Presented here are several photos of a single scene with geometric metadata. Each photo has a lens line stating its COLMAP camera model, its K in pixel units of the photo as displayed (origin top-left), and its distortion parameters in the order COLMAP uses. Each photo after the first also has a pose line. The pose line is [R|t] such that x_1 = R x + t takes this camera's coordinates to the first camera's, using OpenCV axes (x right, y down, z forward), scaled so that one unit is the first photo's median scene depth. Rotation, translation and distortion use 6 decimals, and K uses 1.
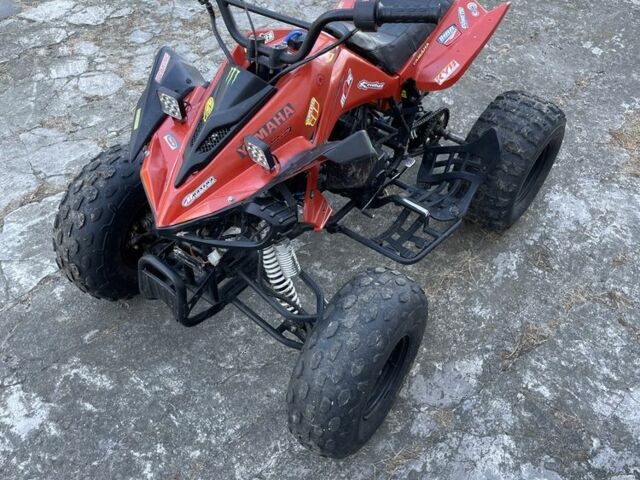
lens RADIAL K [[652.3, 0, 320.0], [0, 652.3, 240.0], [0, 0, 1]] dist [0.012010, 0.023175]
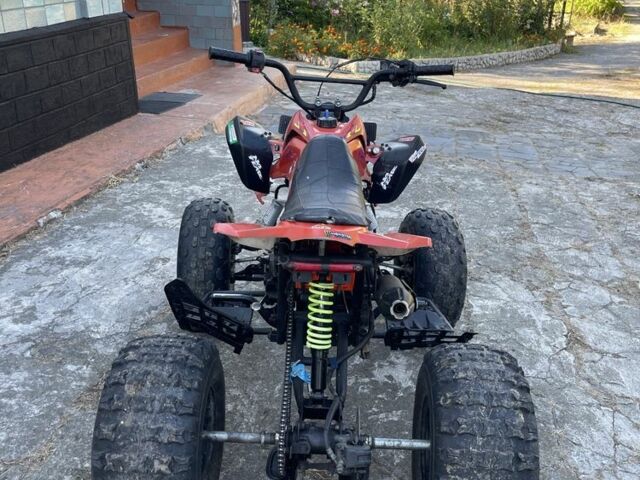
lens RADIAL K [[652.3, 0, 320.0], [0, 652.3, 240.0], [0, 0, 1]] dist [0.012010, 0.023175]
pose [[-0.803746, 0.166393, -0.571232, 0.603193], [-0.470085, 0.410928, 0.781126, -0.969988], [0.364709, 0.896355, -0.252063, 1.222475]]
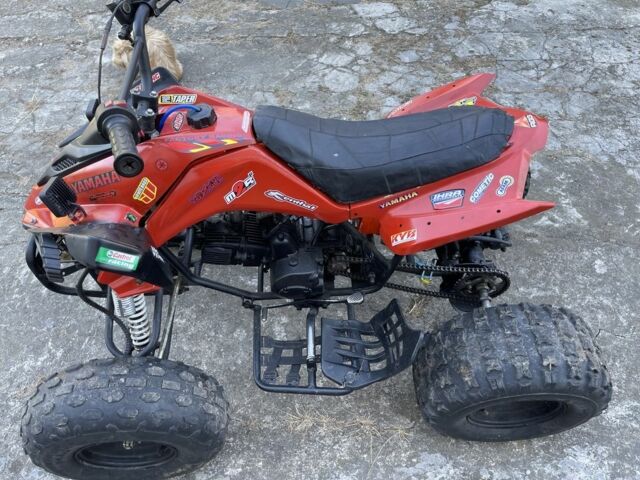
lens RADIAL K [[491.0, 0, 320.0], [0, 491.0, 240.0], [0, 0, 1]] dist [0.010889, -0.007430]
pose [[0.633406, 0.564354, -0.529435, 0.421426], [-0.505683, 0.819762, 0.268841, -0.344496], [0.585732, 0.097441, 0.804626, 0.454024]]
